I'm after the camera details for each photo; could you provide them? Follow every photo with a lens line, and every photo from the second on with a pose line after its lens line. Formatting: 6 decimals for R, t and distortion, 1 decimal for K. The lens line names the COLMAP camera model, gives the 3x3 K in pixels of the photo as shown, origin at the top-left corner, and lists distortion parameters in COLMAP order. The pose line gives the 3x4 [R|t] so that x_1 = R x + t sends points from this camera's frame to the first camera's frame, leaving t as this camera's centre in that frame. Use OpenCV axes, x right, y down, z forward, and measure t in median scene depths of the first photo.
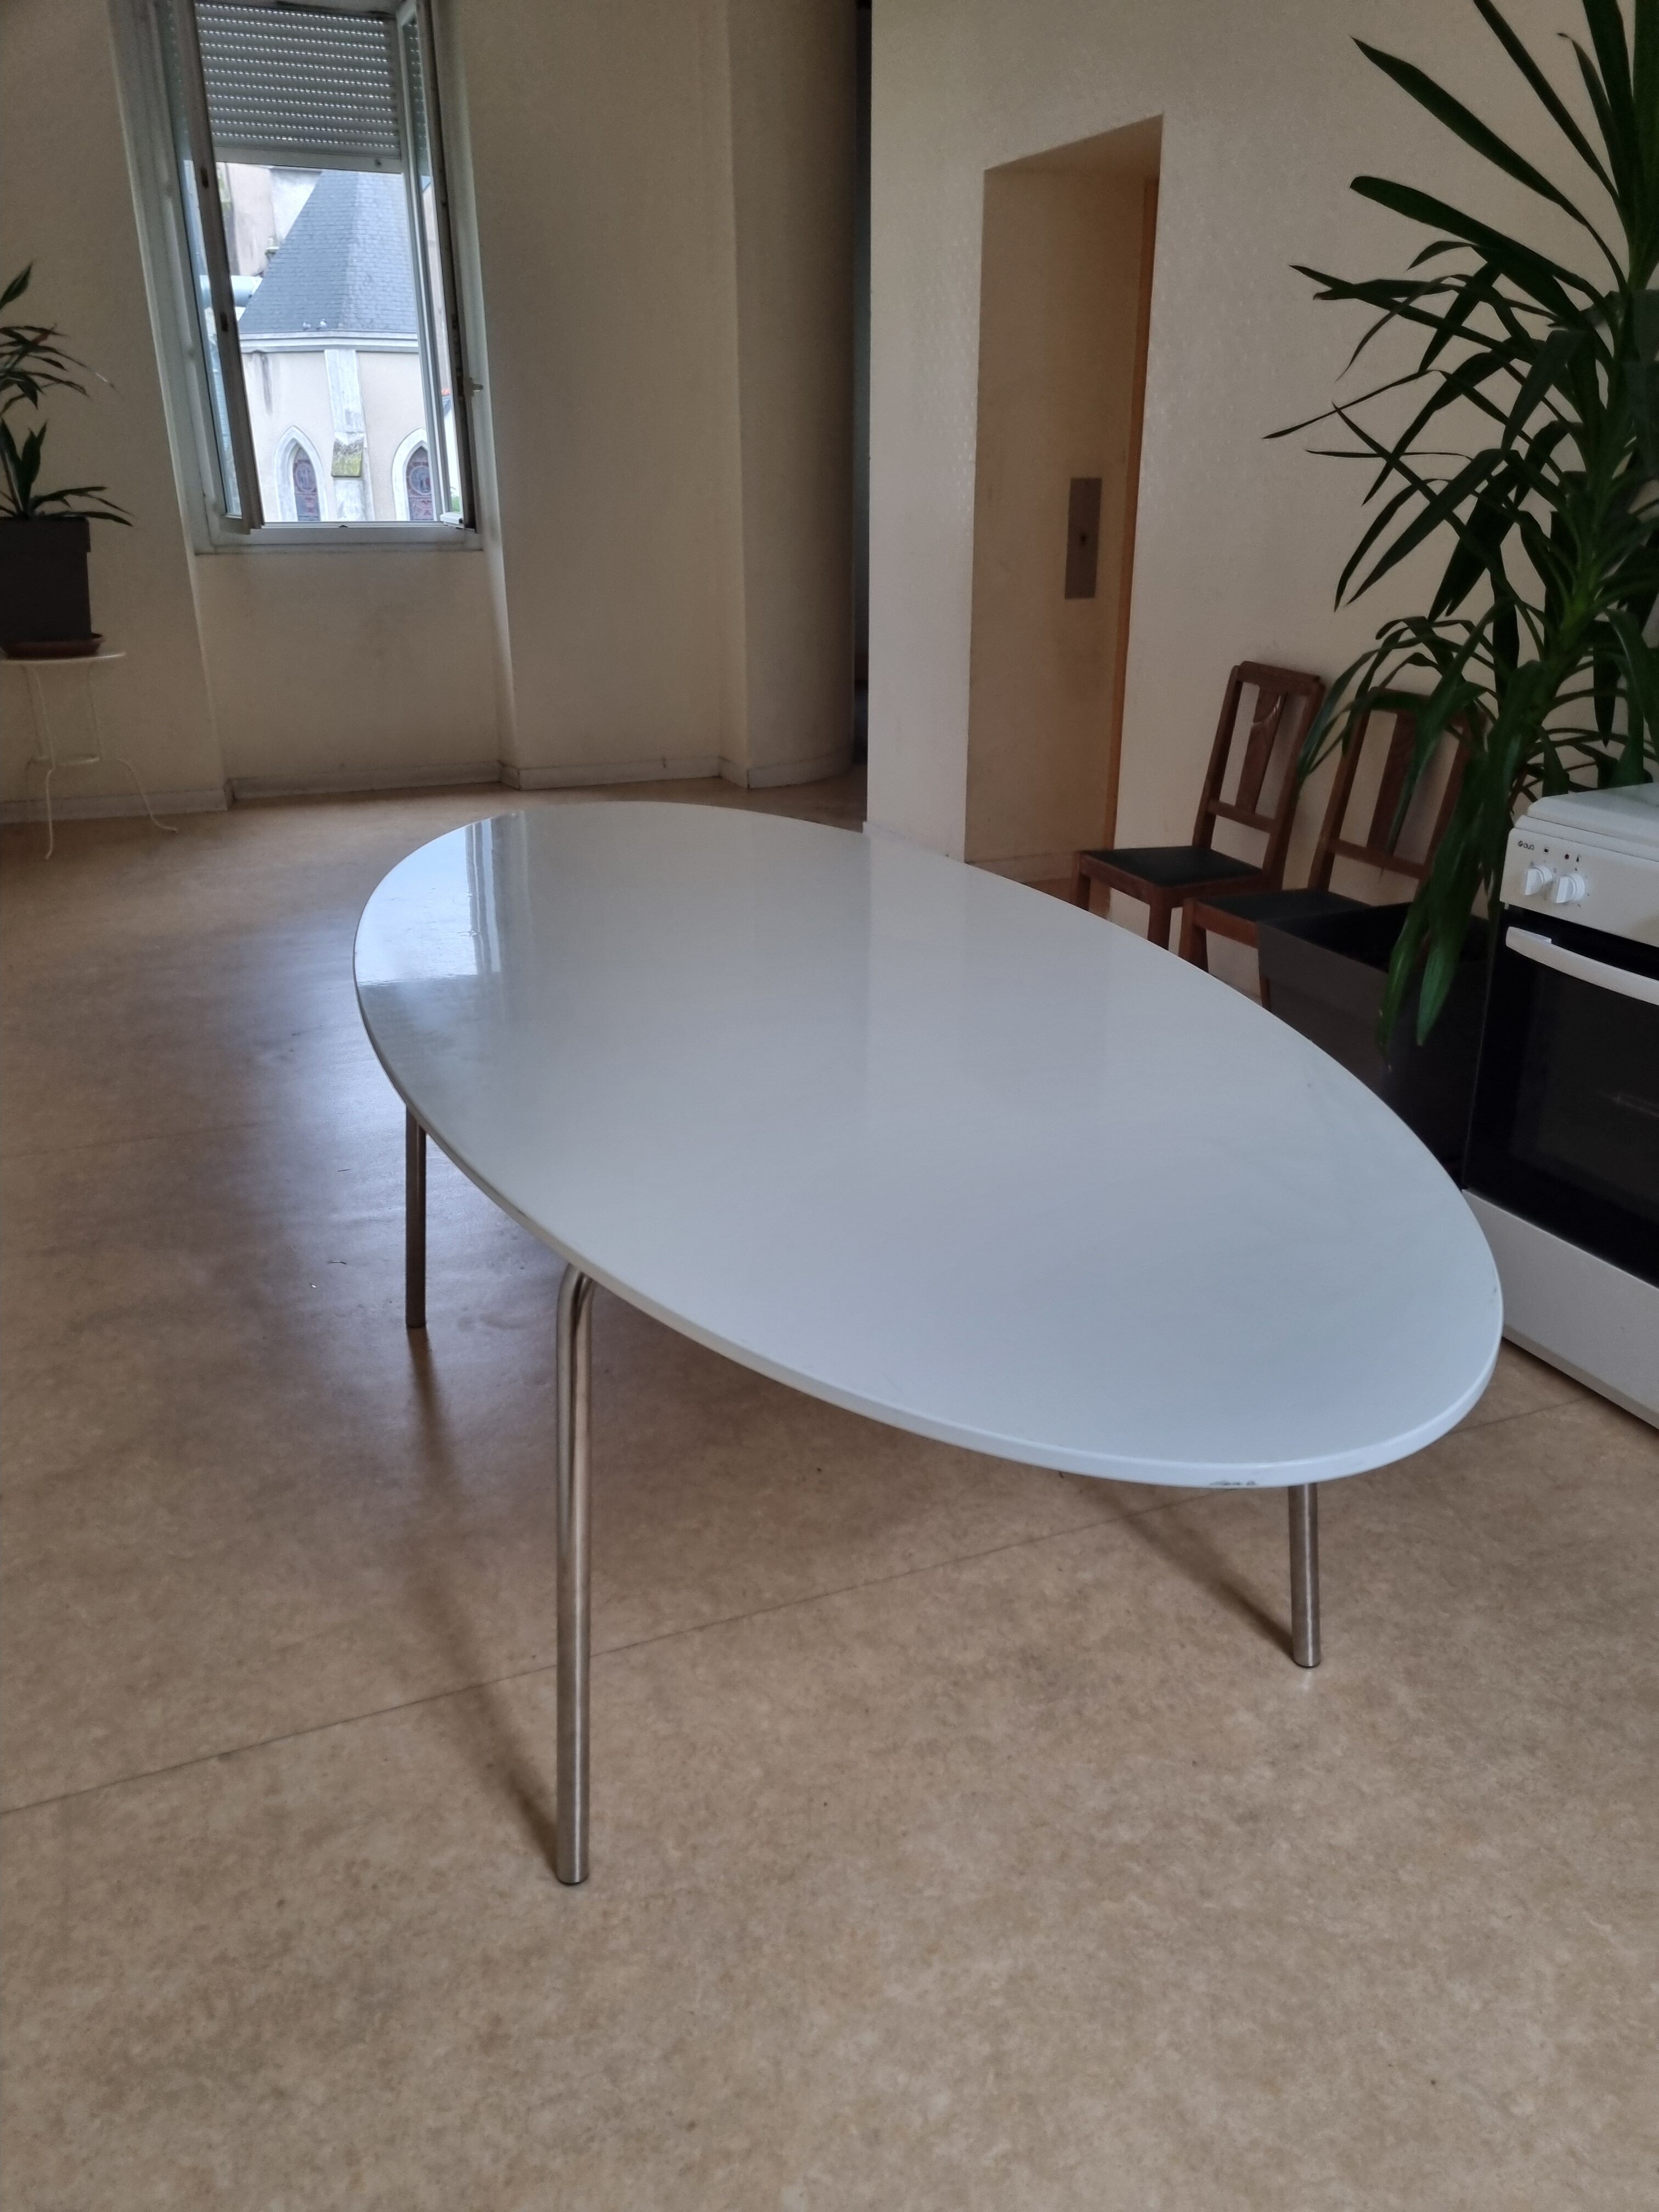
lens RADIAL K [[1647.0, 0, 853.1], [0, 1647.0, 1150.0], [0, 0, 1]] dist [0.067369, -0.057781]
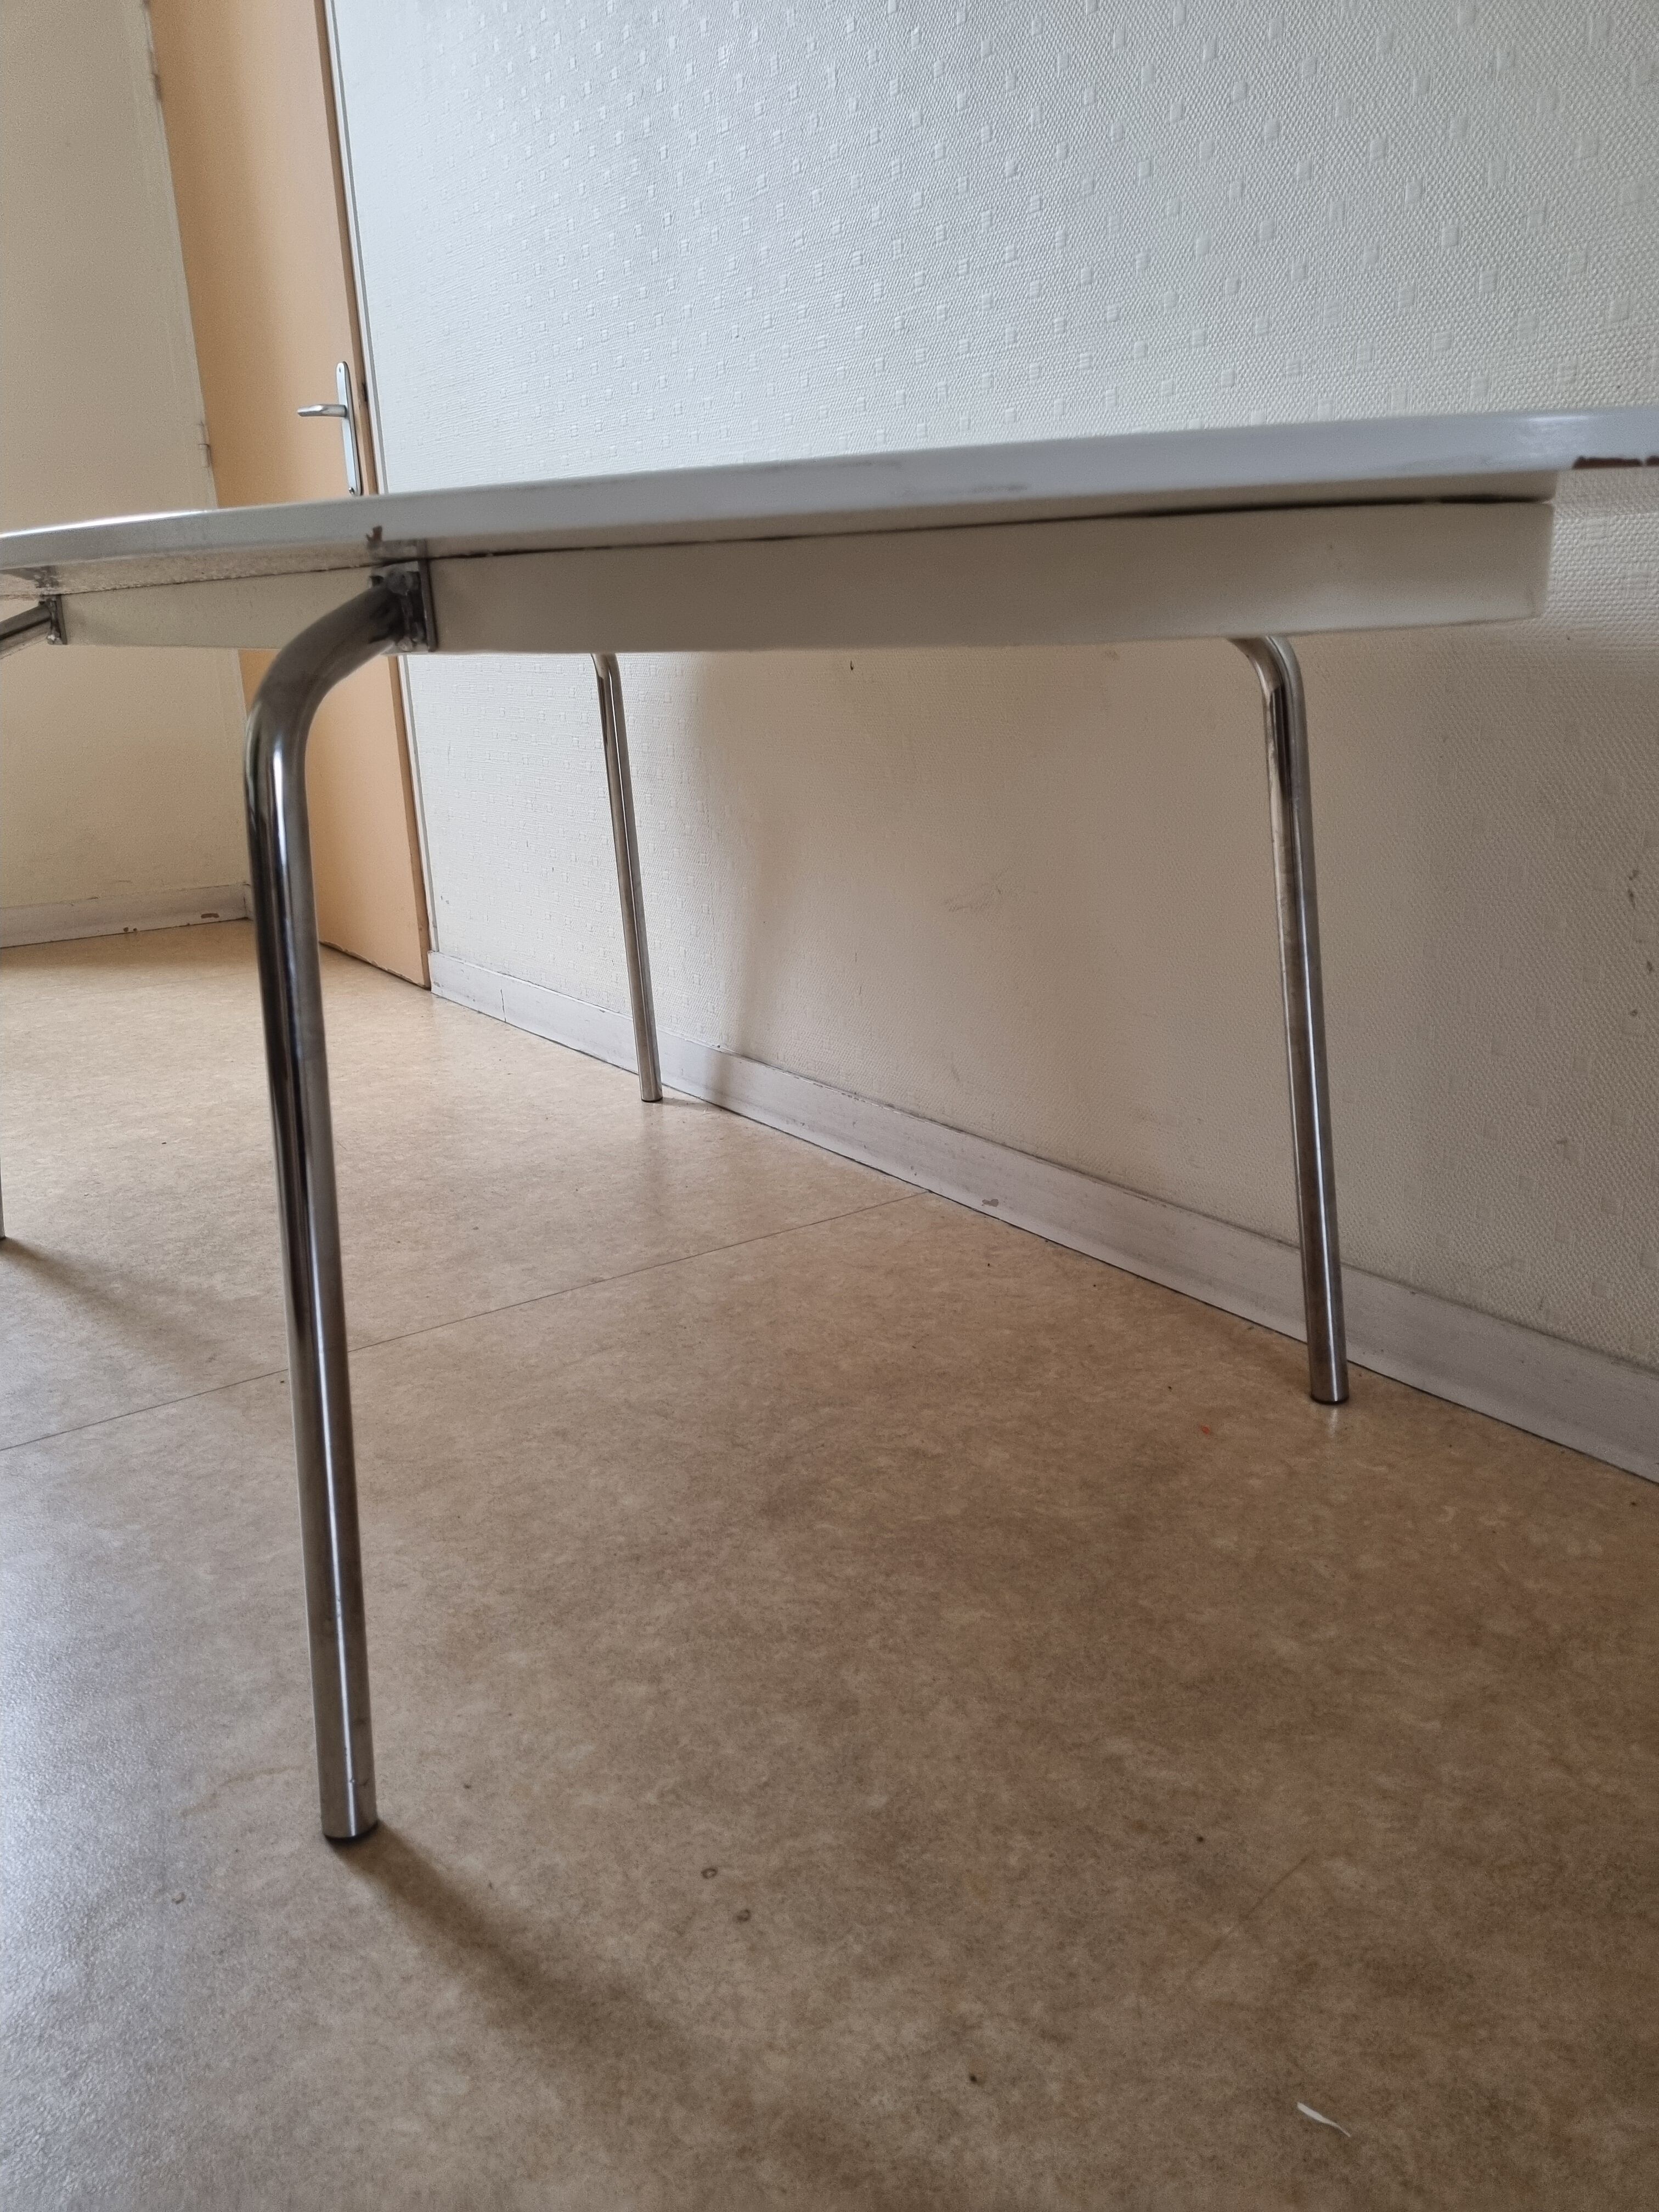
lens RADIAL K [[1647.0, 0, 832.4], [0, 1647.0, 1140.6], [0, 0, 1]] dist [0.067369, -0.057781]
pose [[-0.976215, 0.097188, -0.193800, -0.337512], [-0.051339, 0.764846, 0.642165, -0.335302], [0.210638, 0.636840, -0.741664, 1.728314]]
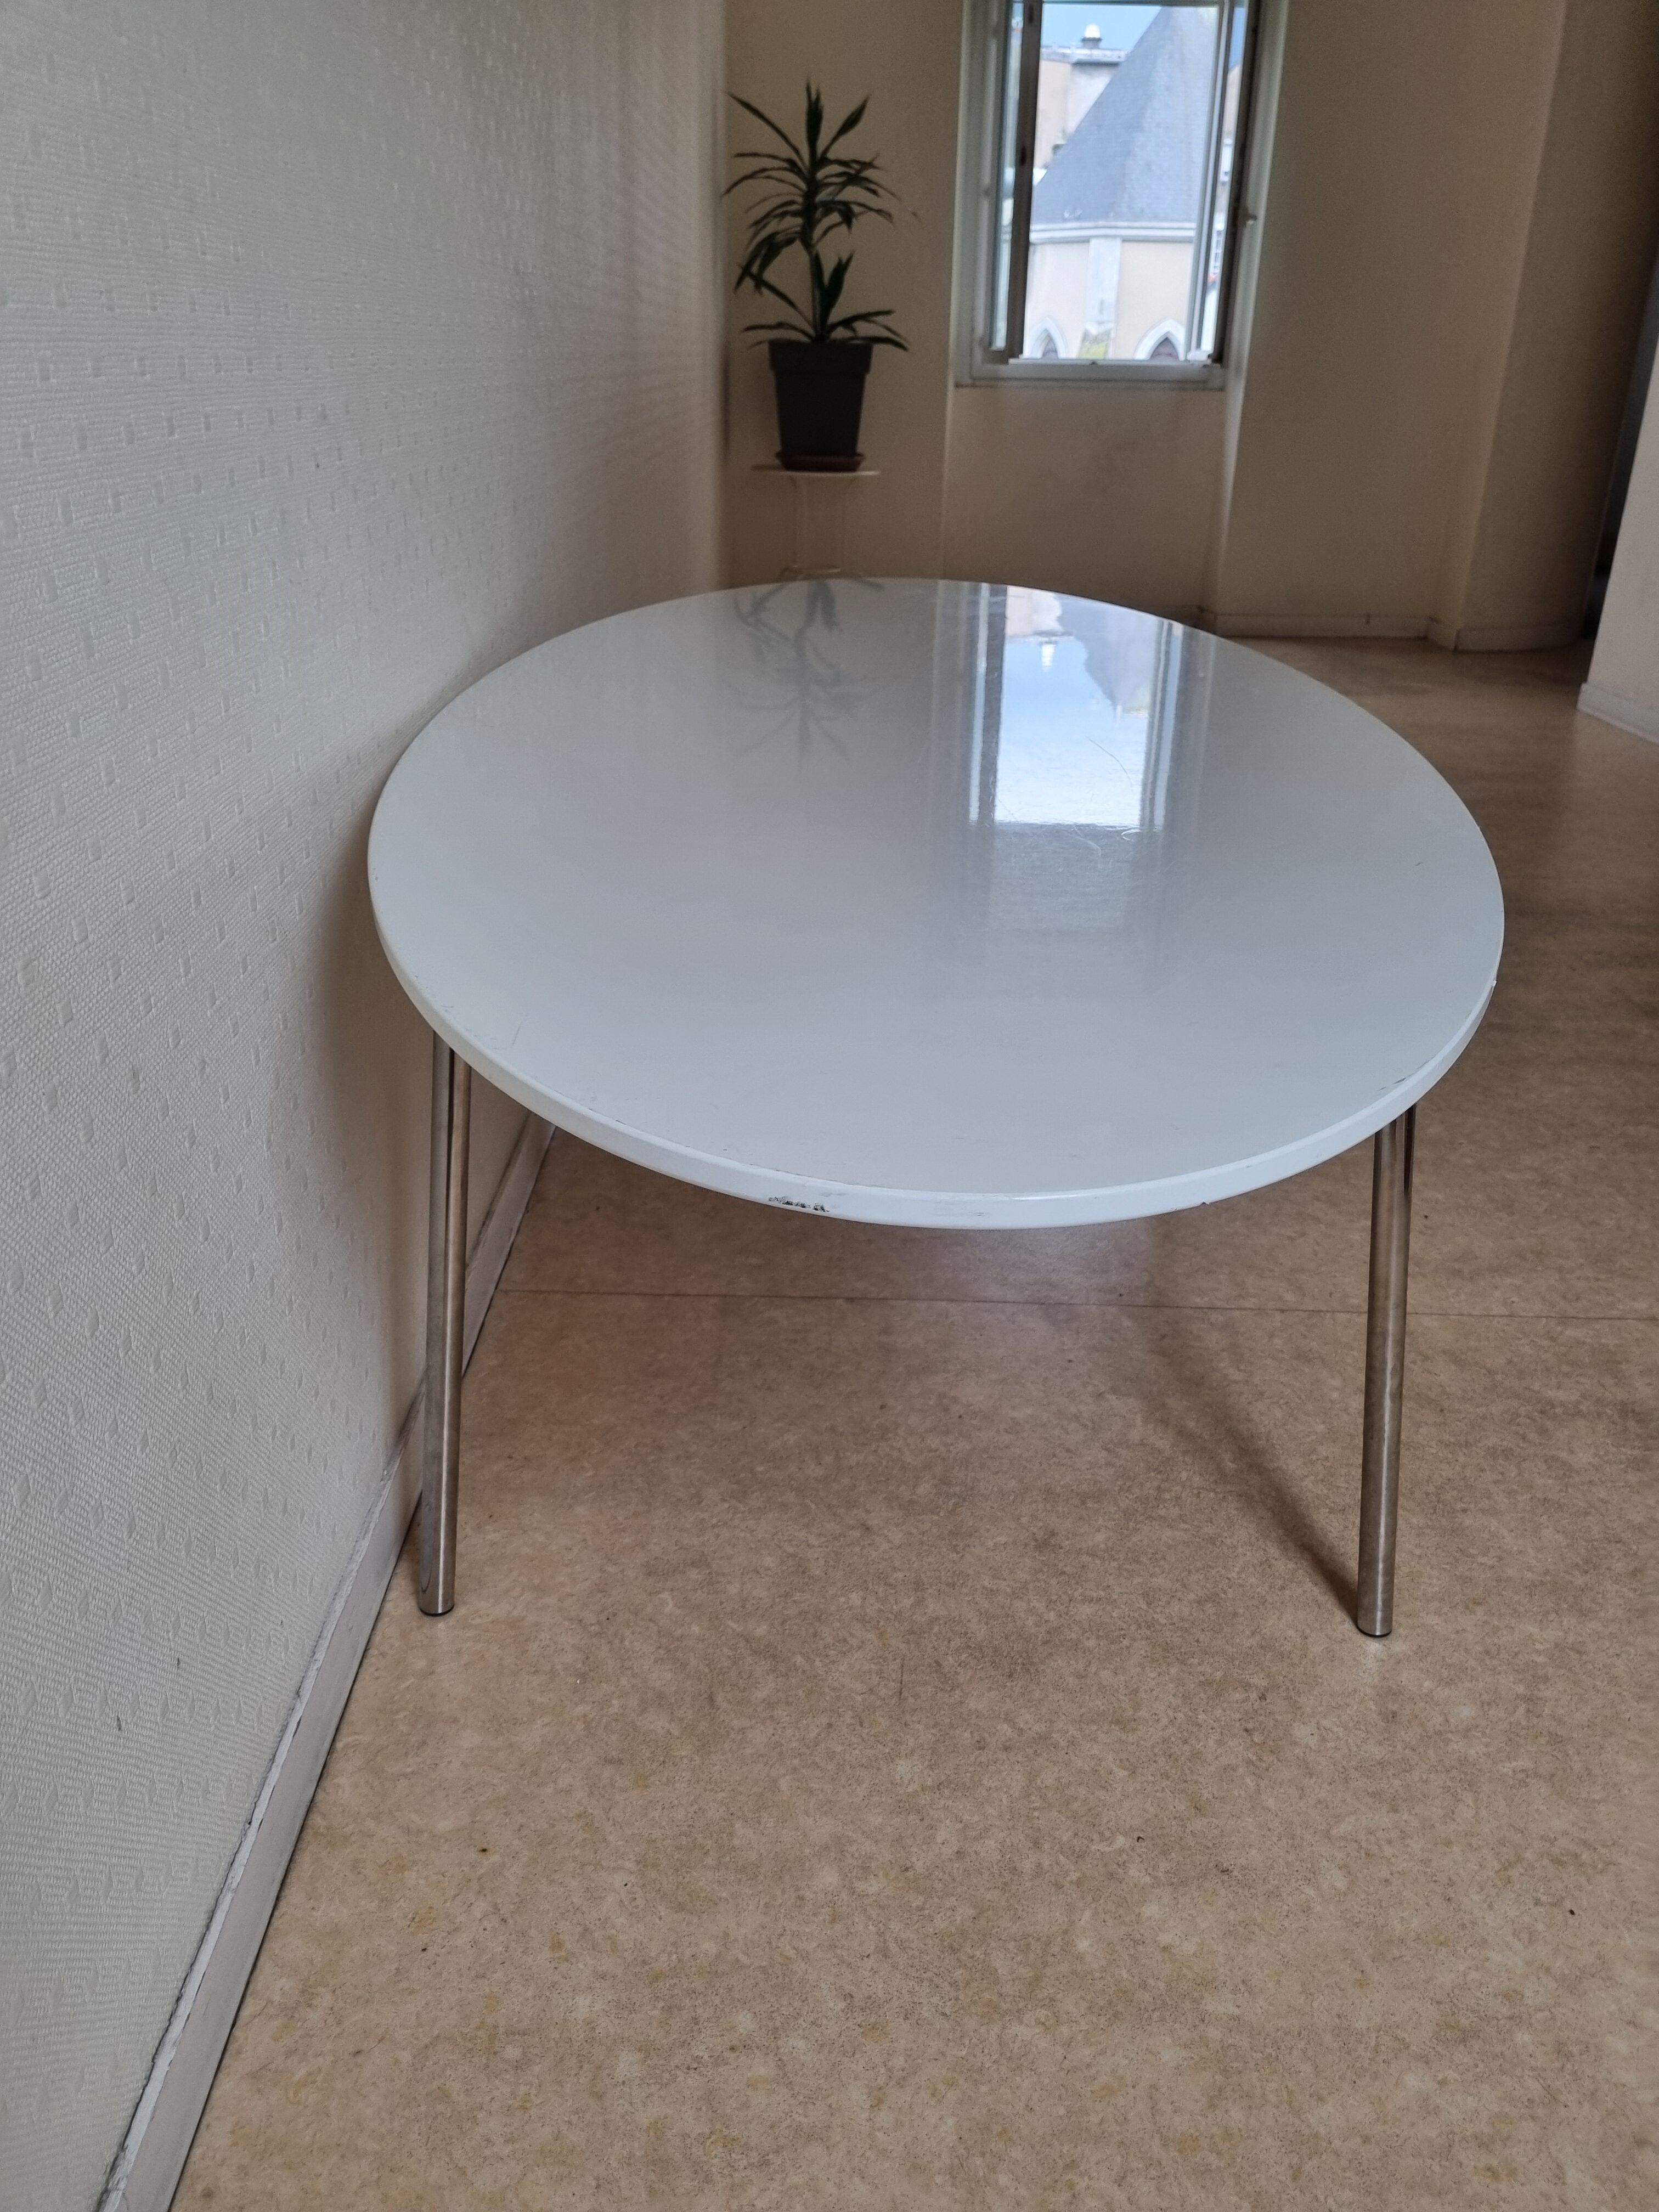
lens RADIAL K [[1647.0, 0, 842.2], [0, 1647.0, 1122.1], [0, 0, 1]] dist [0.067369, -0.057781]
pose [[0.918184, 0.180579, -0.352604, -0.001618], [-0.168253, 0.983560, 0.065579, 0.171381], [0.358650, -0.000887, 0.933472, -0.067005]]
